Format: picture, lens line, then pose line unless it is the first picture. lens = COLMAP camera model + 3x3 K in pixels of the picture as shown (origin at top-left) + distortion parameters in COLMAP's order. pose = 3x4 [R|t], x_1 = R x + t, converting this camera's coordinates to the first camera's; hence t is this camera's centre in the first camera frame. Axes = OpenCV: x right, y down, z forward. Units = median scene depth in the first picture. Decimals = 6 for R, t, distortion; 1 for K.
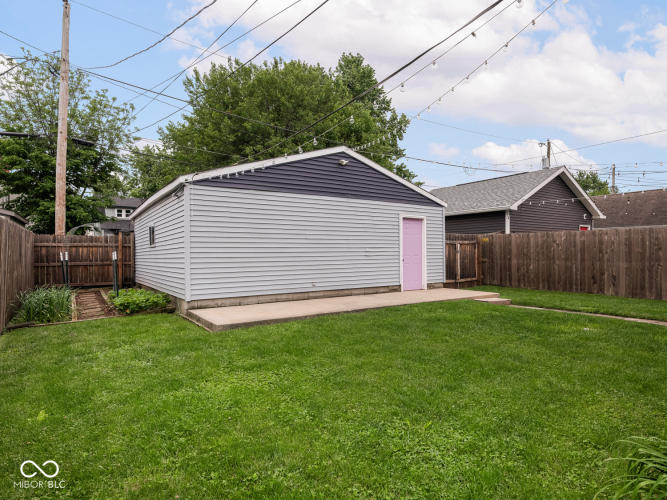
lens RADIAL K [[384.7, 0, 333.3], [0, 384.7, 258.5], [0, 0, 1]] dist [0.008002, -0.002959]
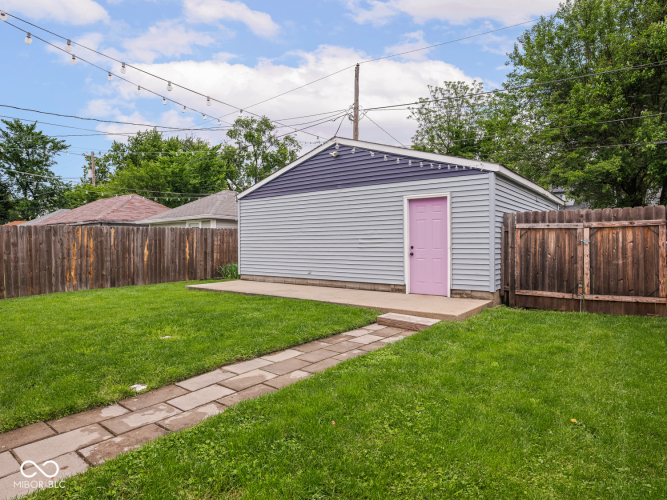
lens RADIAL K [[401.9, 0, 331.3], [0, 401.9, 247.0], [0, 0, 1]] dist [0.023716, -0.001430]
pose [[0.308817, 0.016043, -0.950986, 0.756884], [-0.009198, 0.999861, 0.013881, -0.016401], [0.951077, 0.004460, 0.308922, 0.494577]]
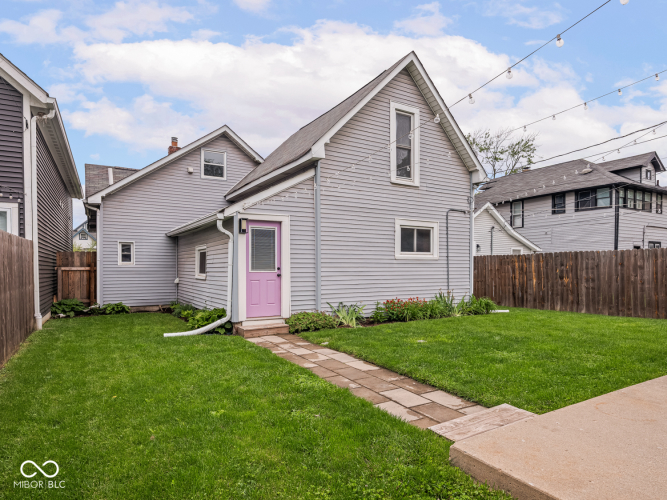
lens RADIAL K [[387.3, 0, 328.1], [0, 387.3, 274.1], [0, 0, 1]] dist [0.003981, 0.000294]
pose [[-0.996895, 0.010421, 0.078051, 0.388133], [0.012740, 0.999490, 0.029280, -0.022004], [-0.077706, 0.030183, -0.996519, 0.990363]]
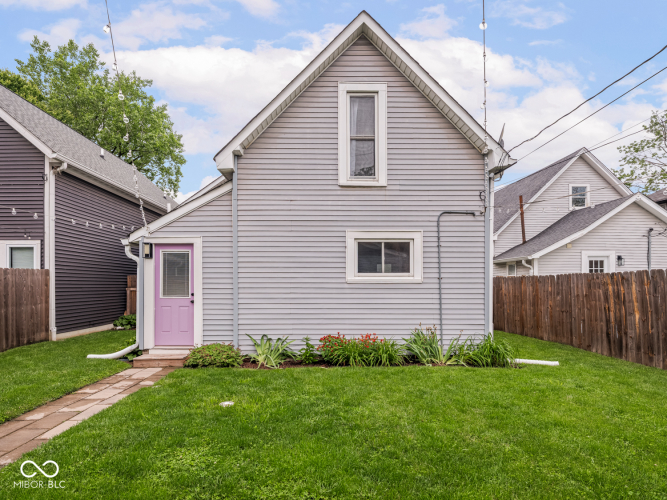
lens RADIAL K [[367.9, 0, 315.3], [0, 367.9, 281.8], [0, 0, 1]] dist [0.007727, -0.003374]
pose [[-0.830787, 0.013220, 0.556433, 0.034979], [0.016612, 0.999861, 0.001046, -0.030423], [-0.556342, 0.010113, -0.830892, 0.709228]]
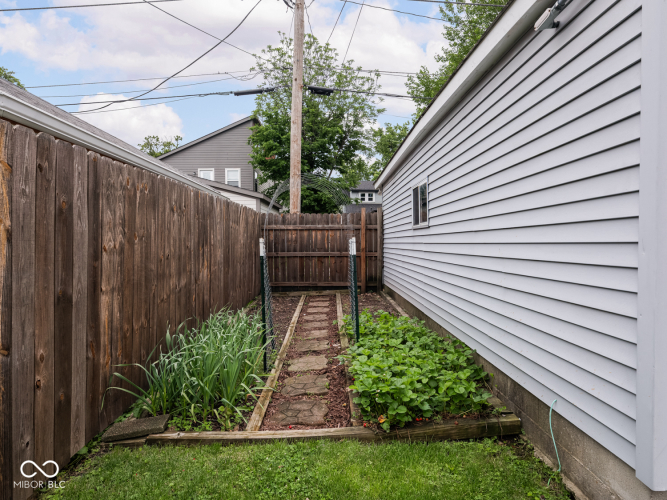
lens RADIAL K [[367.9, 0, 331.8], [0, 367.9, 246.2], [0, 0, 1]] dist [0.007727, -0.003374]
pose [[0.831352, 0.014165, -0.555566, -0.243308], [-0.009095, 0.999888, 0.011883, -0.008800], [0.555672, -0.004826, 0.831388, 0.439654]]
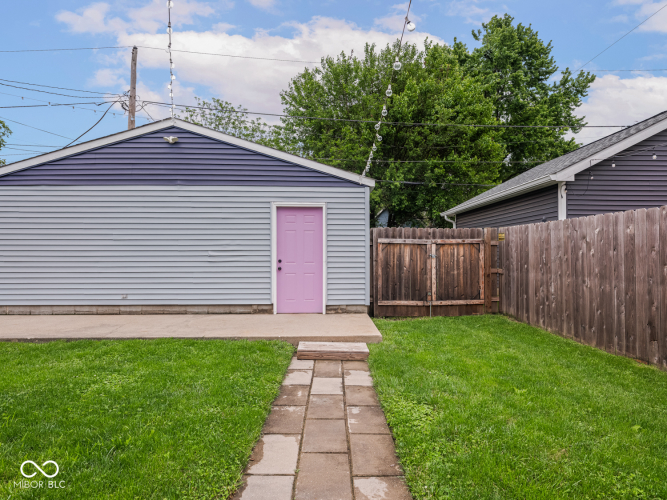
lens RADIAL K [[367.9, 0, 335.6], [0, 367.9, 251.0], [0, 0, 1]] dist [0.007727, -0.003374]
pose [[0.840441, 0.003404, -0.541892, 0.519651], [-0.013873, 0.999788, -0.015236, -0.015374], [0.541725, 0.020323, 0.840310, 0.416174]]
